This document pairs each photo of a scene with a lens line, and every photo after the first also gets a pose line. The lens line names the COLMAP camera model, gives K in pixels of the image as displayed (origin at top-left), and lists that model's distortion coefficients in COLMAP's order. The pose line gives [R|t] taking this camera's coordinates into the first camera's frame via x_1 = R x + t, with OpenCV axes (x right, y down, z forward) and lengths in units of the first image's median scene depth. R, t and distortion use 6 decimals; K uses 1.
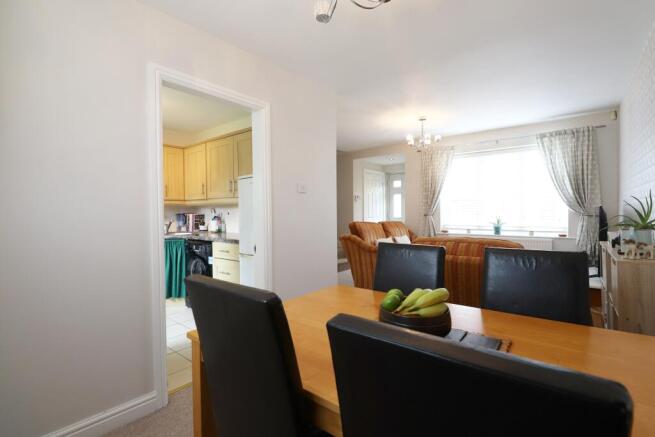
lens RADIAL K [[306.1, 0, 332.2], [0, 306.1, 218.2], [0, 0, 1]] dist [0.000919, -0.012360]
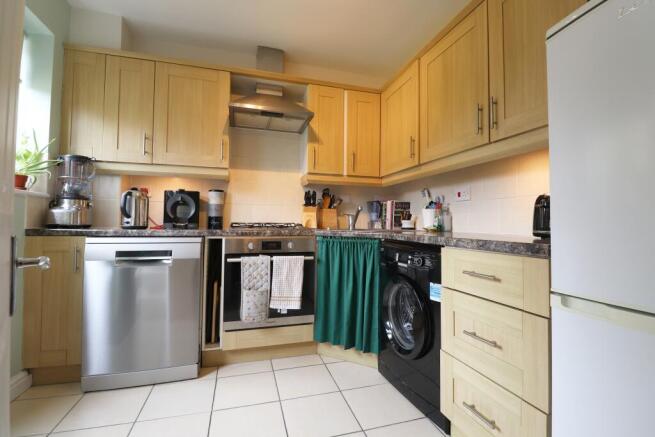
lens RADIAL K [[306.1, 0, 332.2], [0, 306.1, 218.2], [0, 0, 1]] dist [0.000919, -0.012360]
pose [[0.823705, 0.004168, -0.567003, -0.232328], [-0.023220, 0.999382, -0.026386, 0.043821], [0.566543, 0.034900, 0.823293, 0.482957]]
